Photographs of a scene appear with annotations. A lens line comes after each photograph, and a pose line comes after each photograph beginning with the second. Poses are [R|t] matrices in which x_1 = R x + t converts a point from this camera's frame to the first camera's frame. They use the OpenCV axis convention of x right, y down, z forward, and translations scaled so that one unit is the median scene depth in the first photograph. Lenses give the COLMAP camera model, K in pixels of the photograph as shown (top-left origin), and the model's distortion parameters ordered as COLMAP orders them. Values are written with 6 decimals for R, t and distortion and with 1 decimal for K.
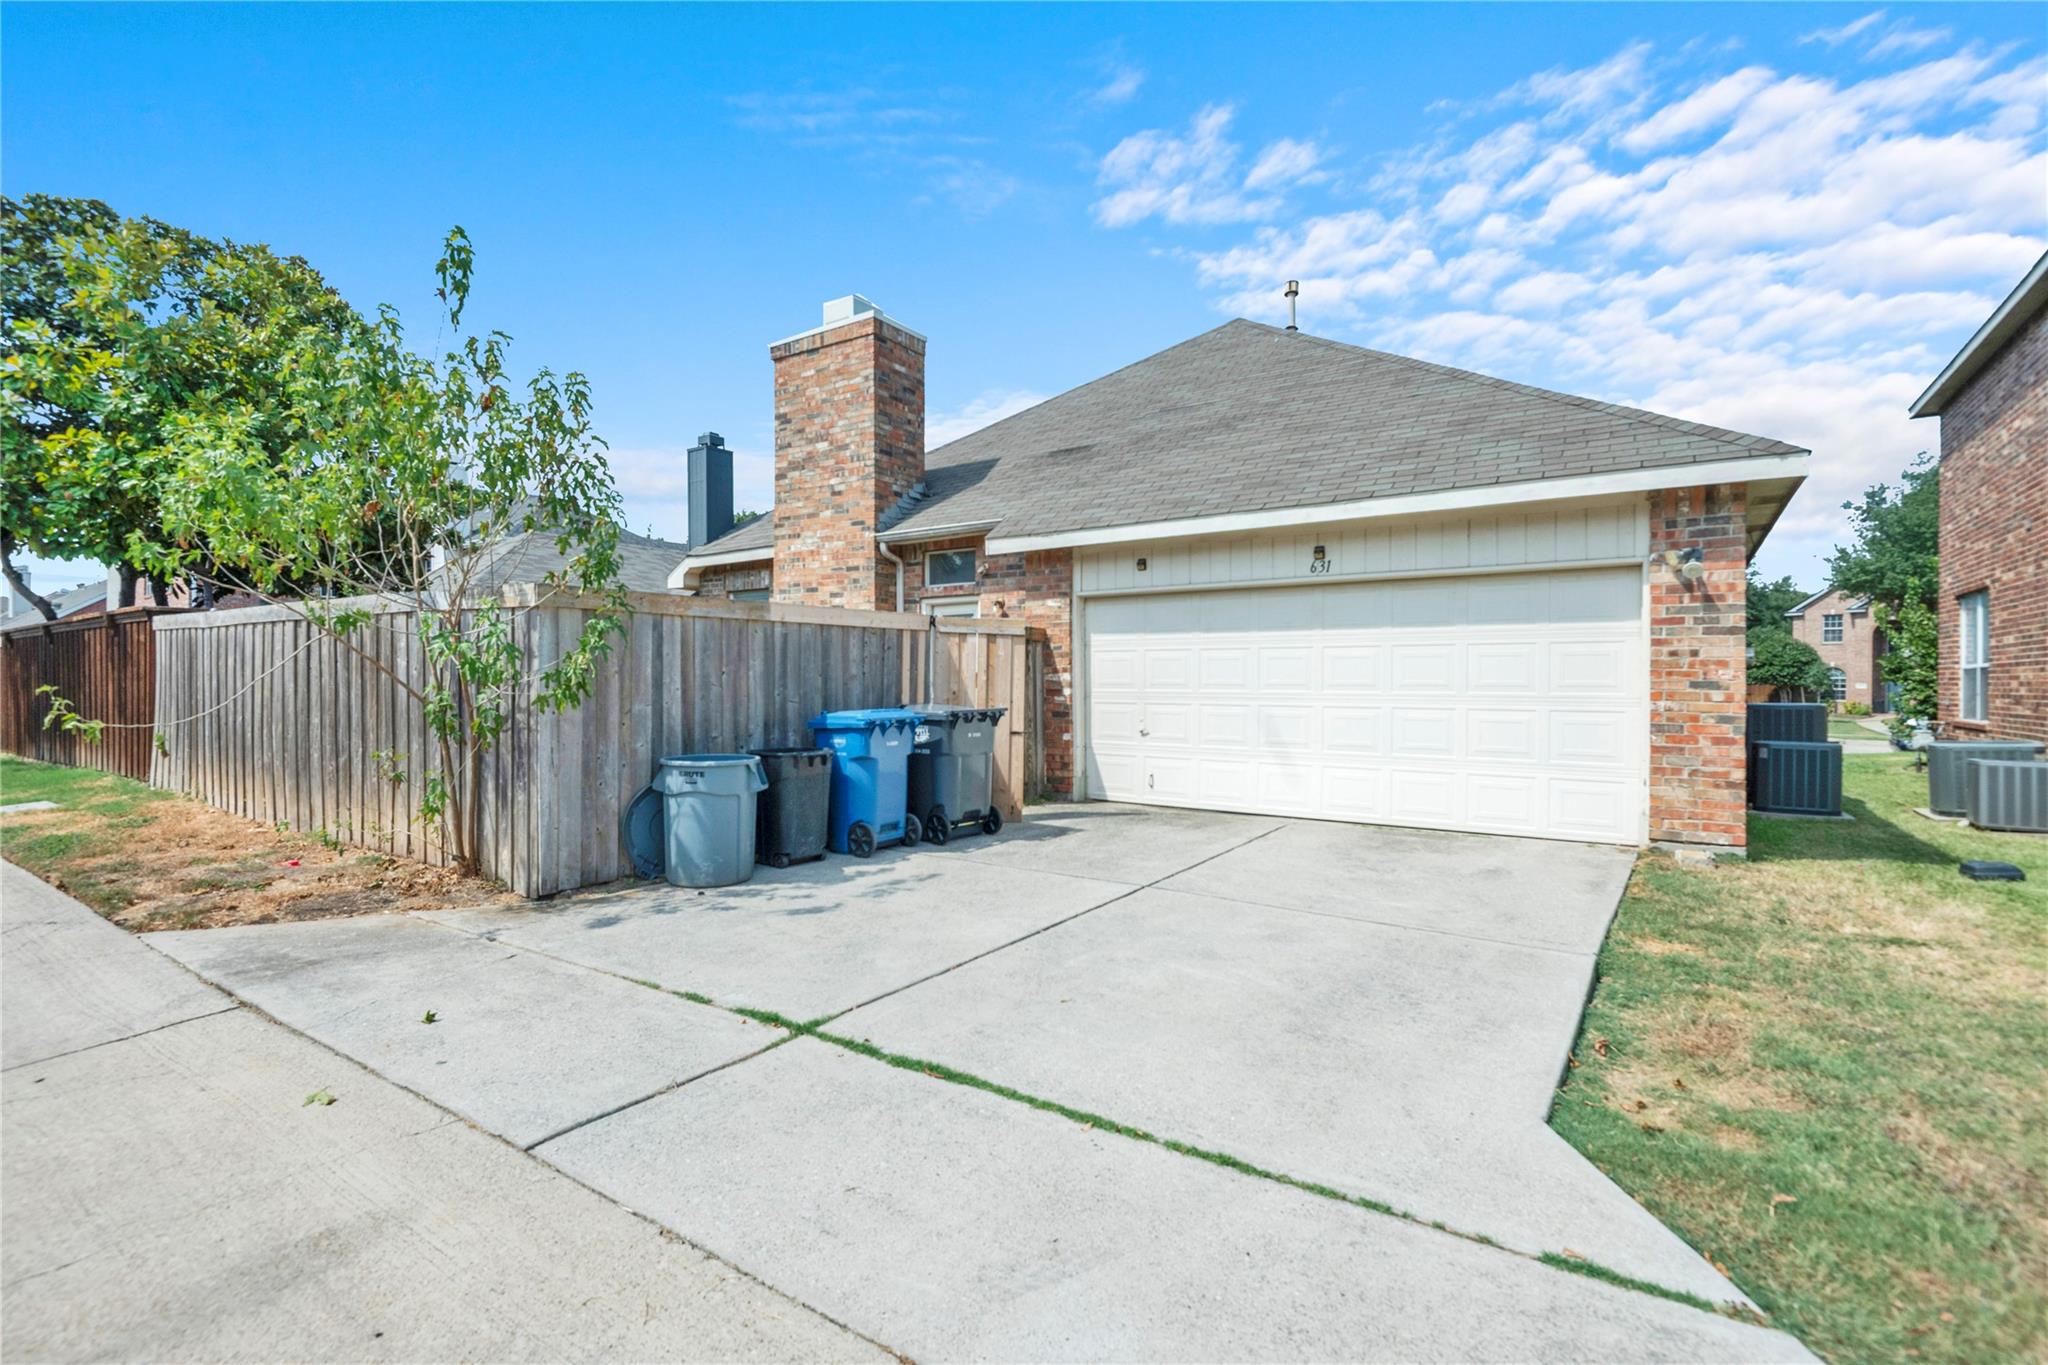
lens RADIAL K [[956.5, 0, 1020.1], [0, 956.5, 685.0], [0, 0, 1]] dist [0.016064, -0.014746]
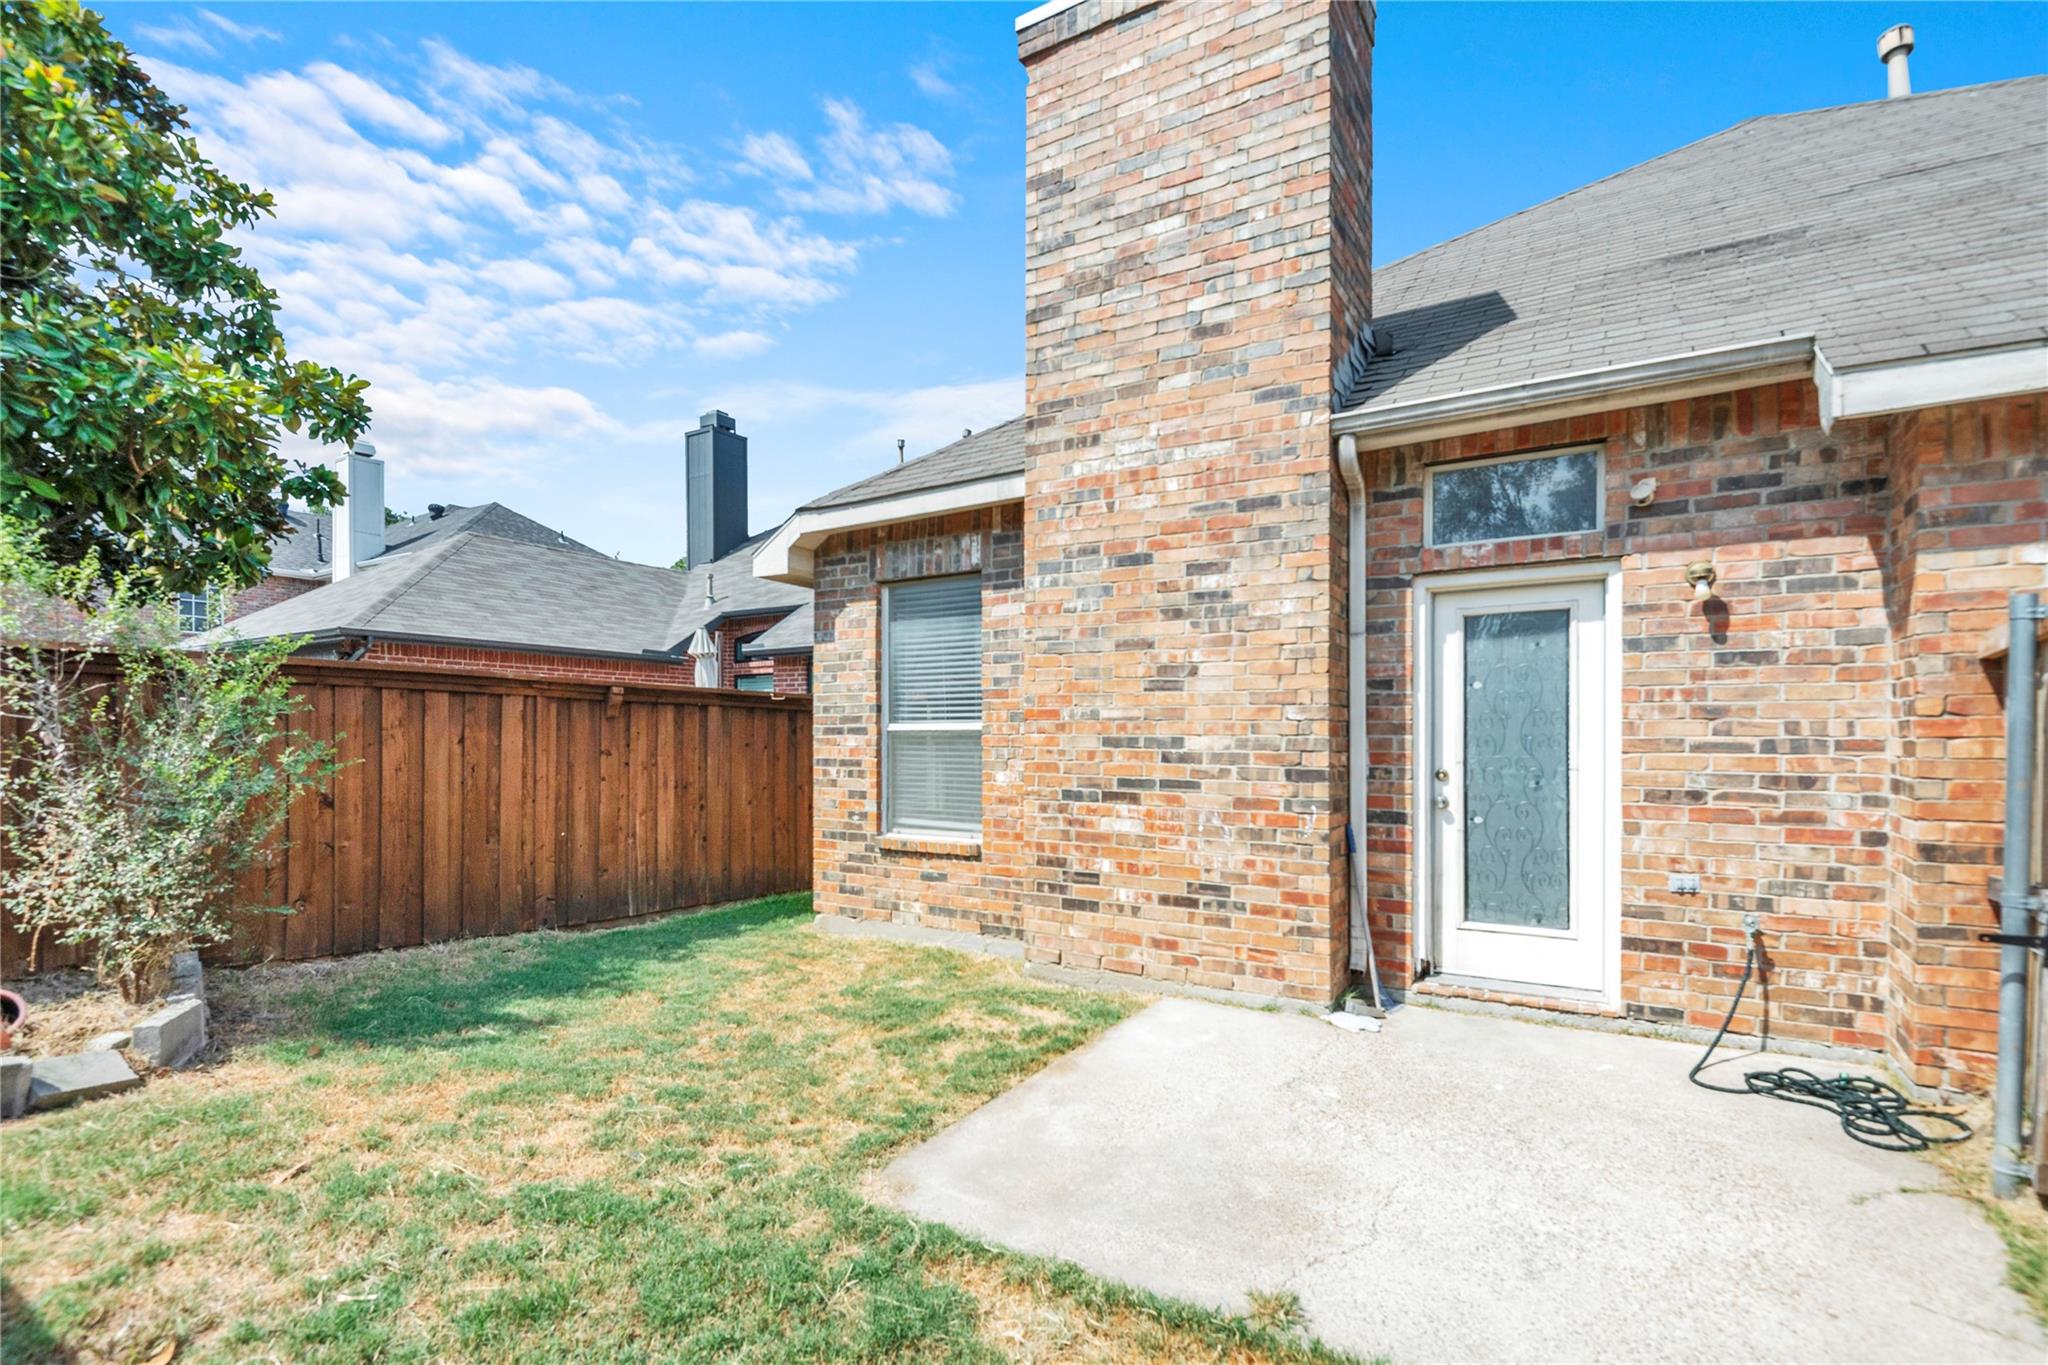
lens RADIAL K [[984.6, 0, 1026.0], [0, 984.6, 750.6], [0, 0, 1]] dist [0.000417, -0.000374]
pose [[0.998807, 0.000809, 0.048824, -0.291472], [-0.000923, 0.999997, 0.002321, -0.012878], [-0.048822, -0.002364, 0.998805, 0.555773]]
